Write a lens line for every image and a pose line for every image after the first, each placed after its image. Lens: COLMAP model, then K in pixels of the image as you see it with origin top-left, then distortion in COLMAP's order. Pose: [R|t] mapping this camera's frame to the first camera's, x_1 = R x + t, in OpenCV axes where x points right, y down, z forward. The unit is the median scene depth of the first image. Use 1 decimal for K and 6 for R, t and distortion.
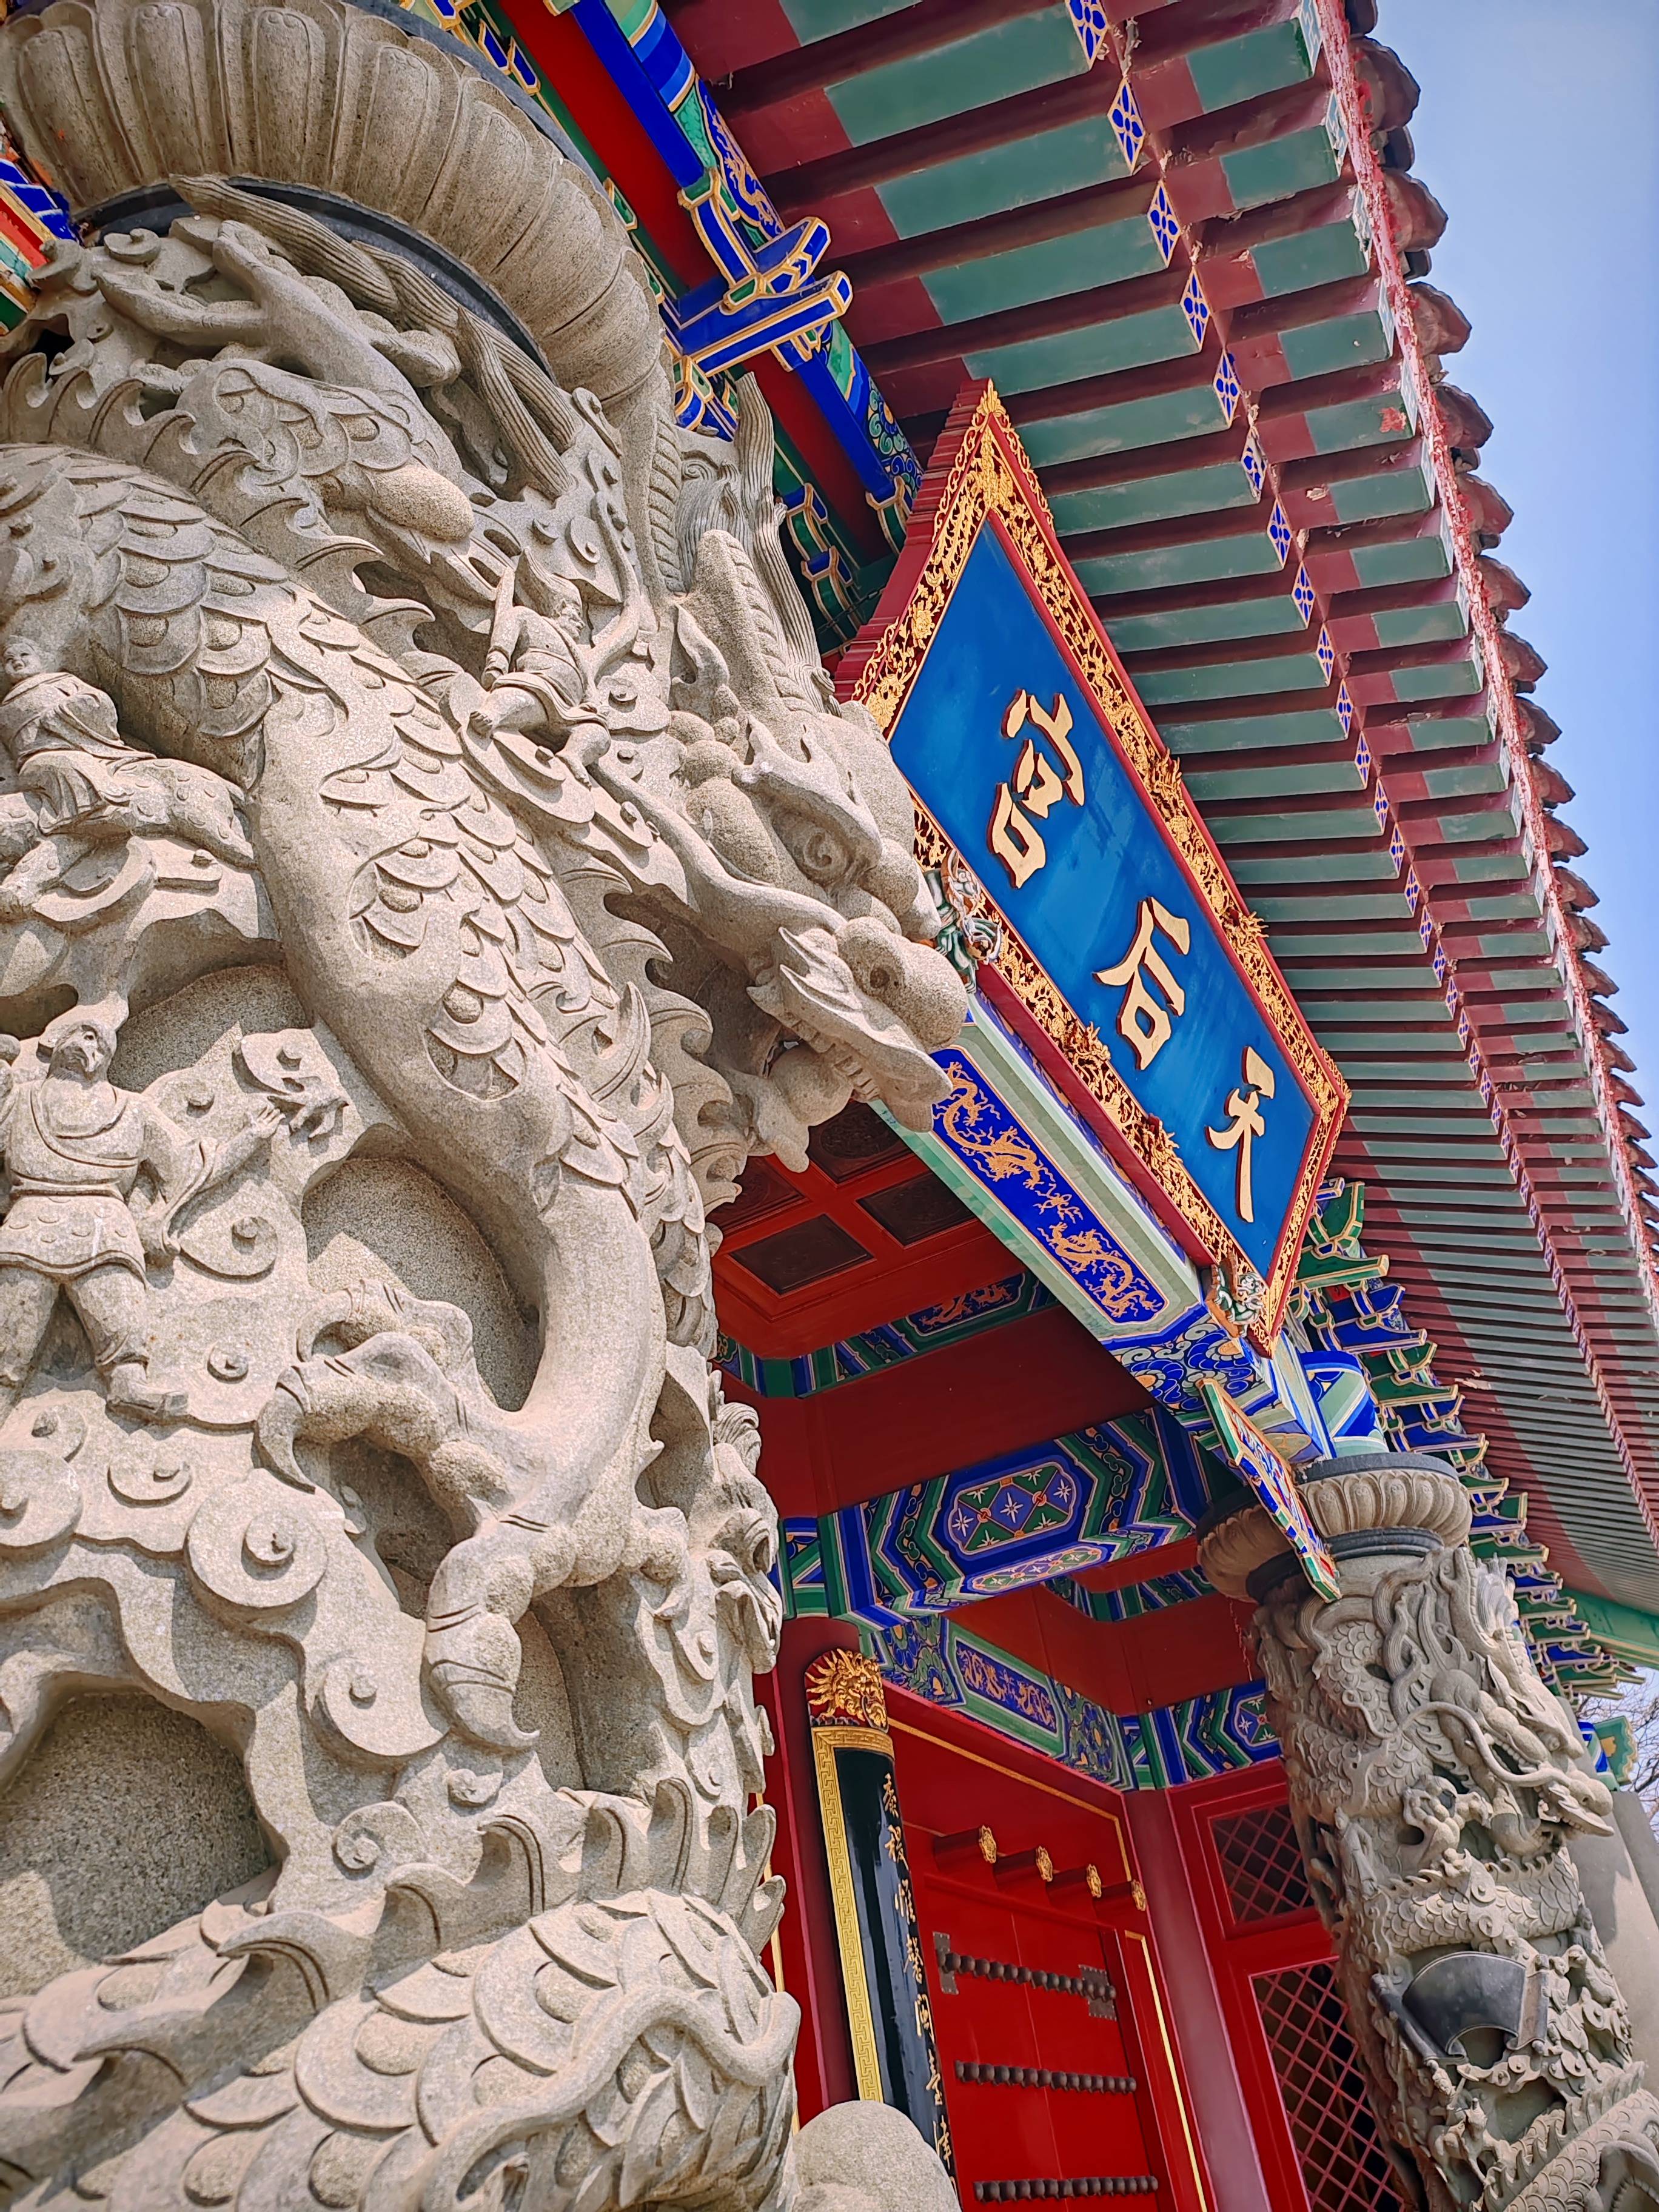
lens RADIAL K [[1656.4, 0, 825.2], [0, 1656.4, 1115.0], [0, 0, 1]] dist [0.026587, -0.011553]
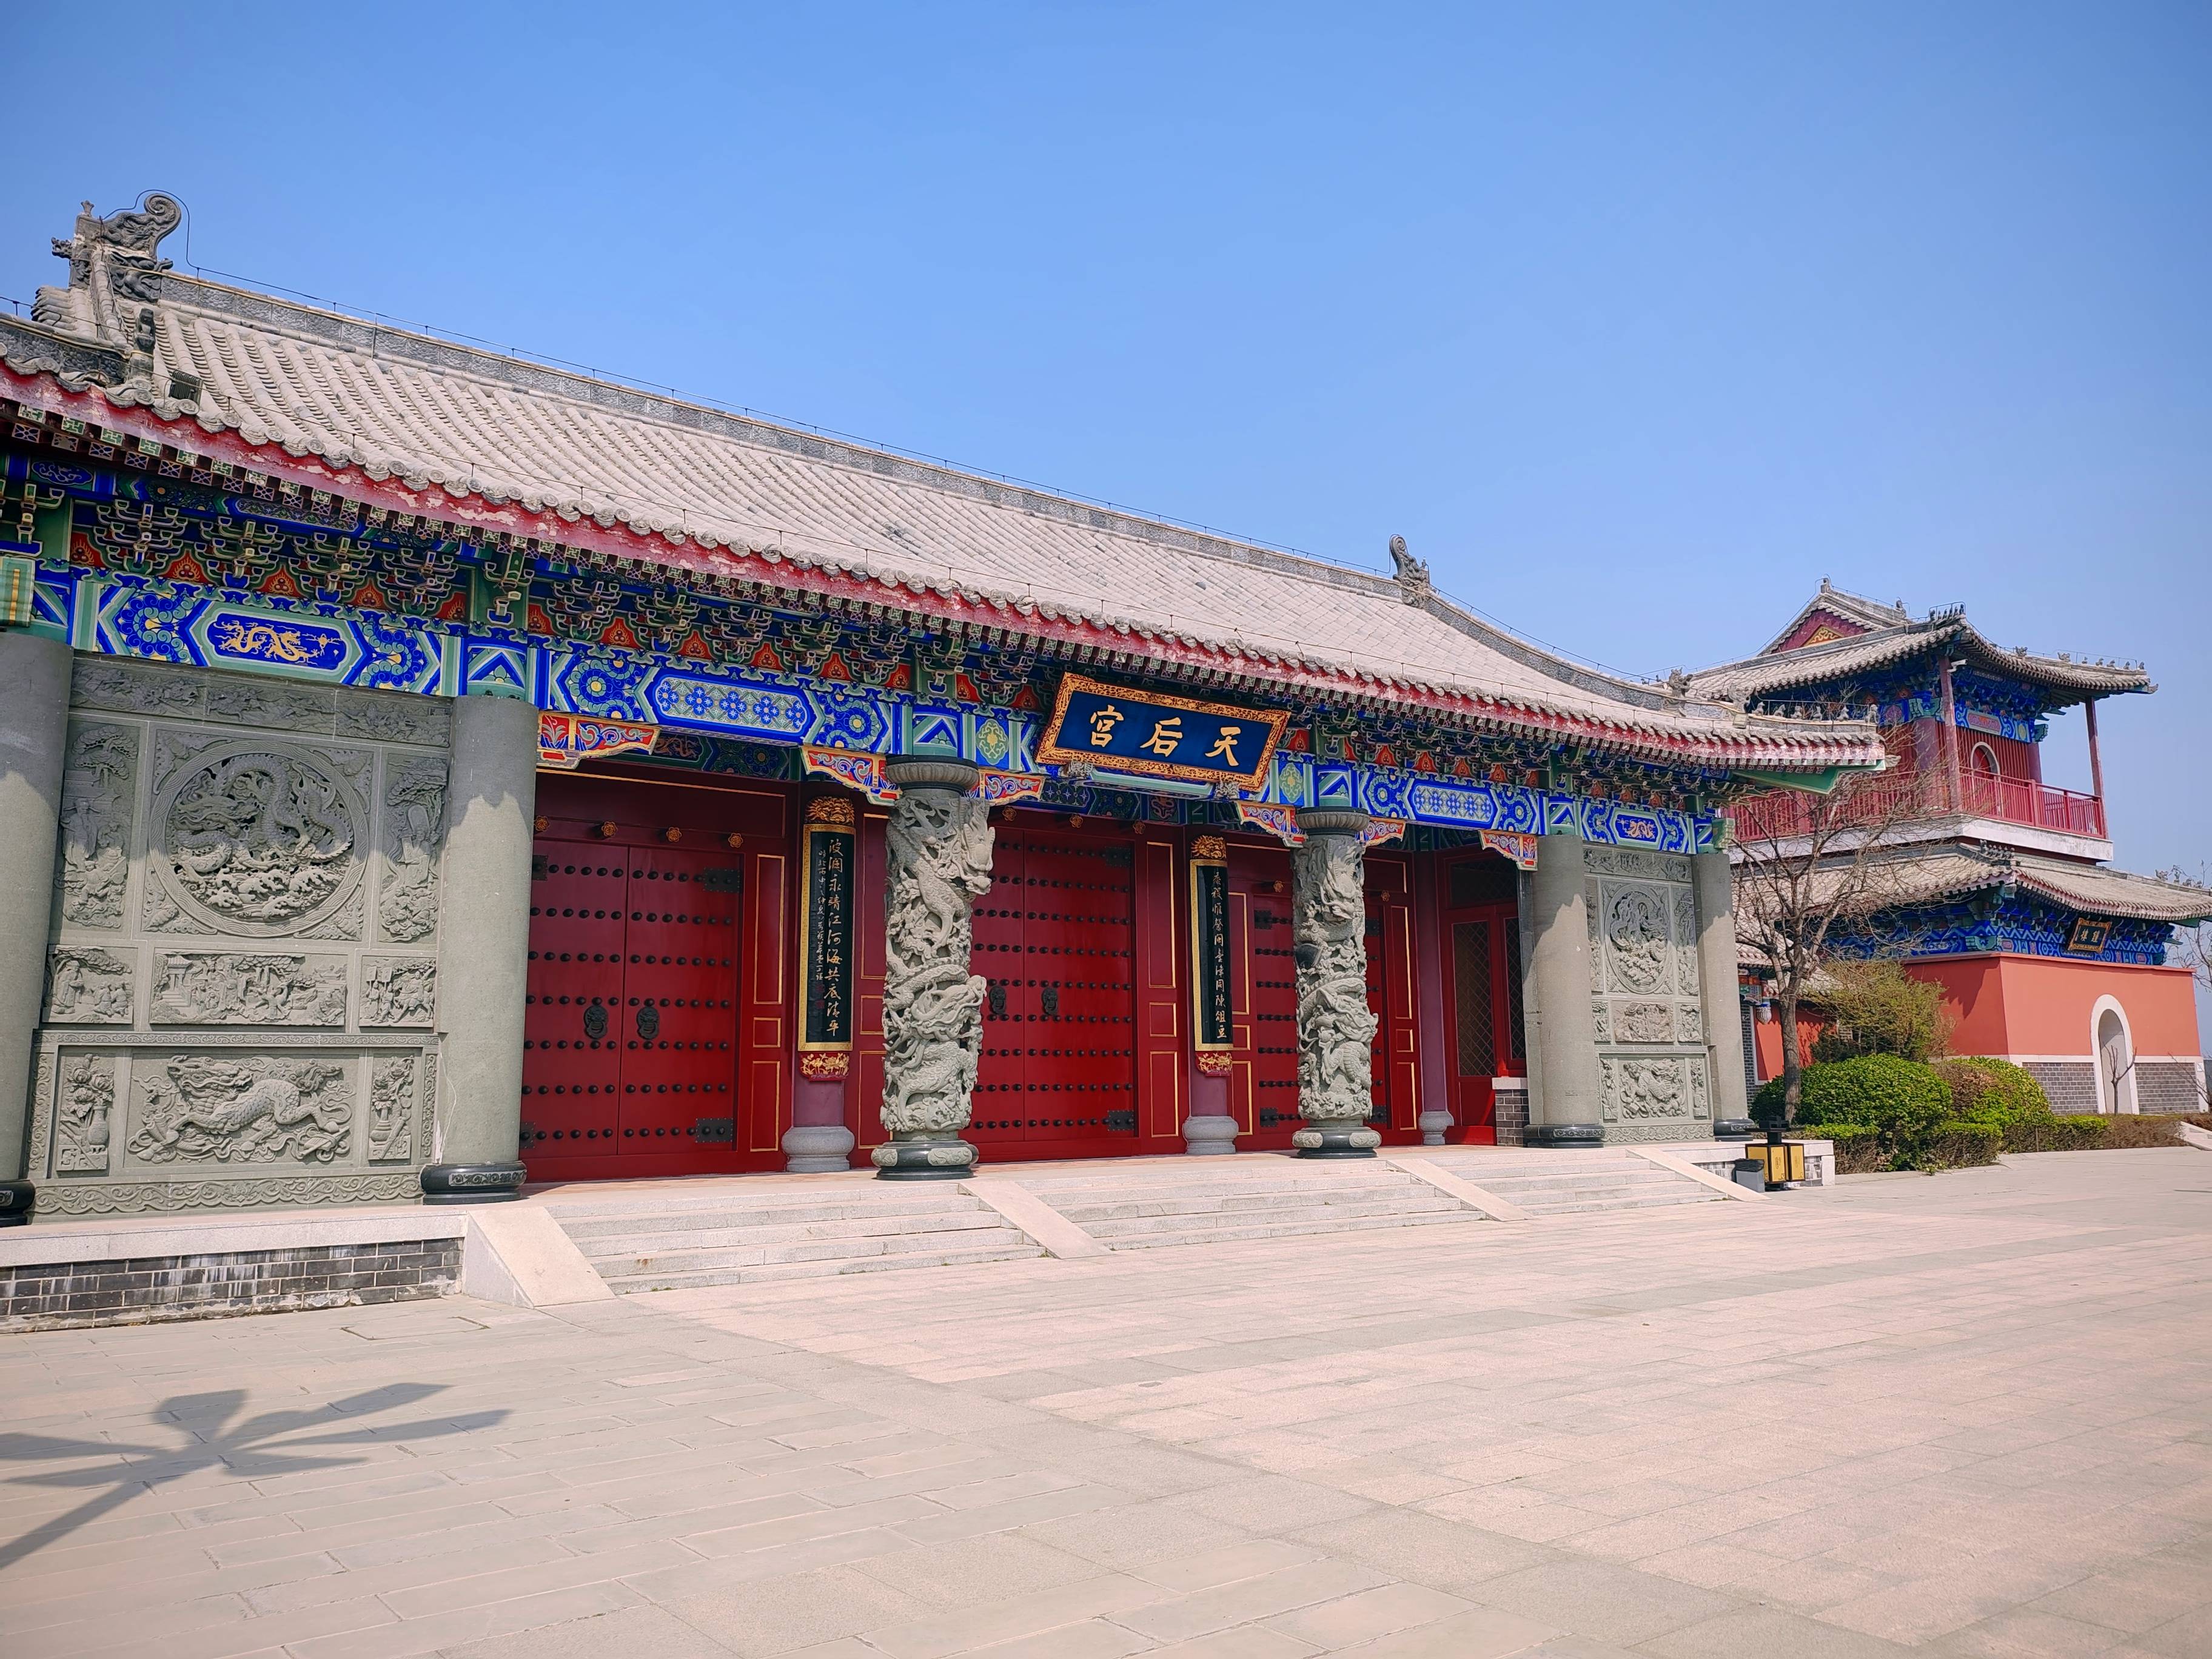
lens RADIAL K [[1656.4, 0, 1090.7], [0, 1656.4, 820.6], [0, 0, 1]] dist [0.026587, -0.011553]
pose [[0.901353, 0.057819, -0.429207, 1.605765], [0.153203, 0.884398, 0.440873, -1.542422], [0.405081, -0.463138, 0.788297, -2.121949]]
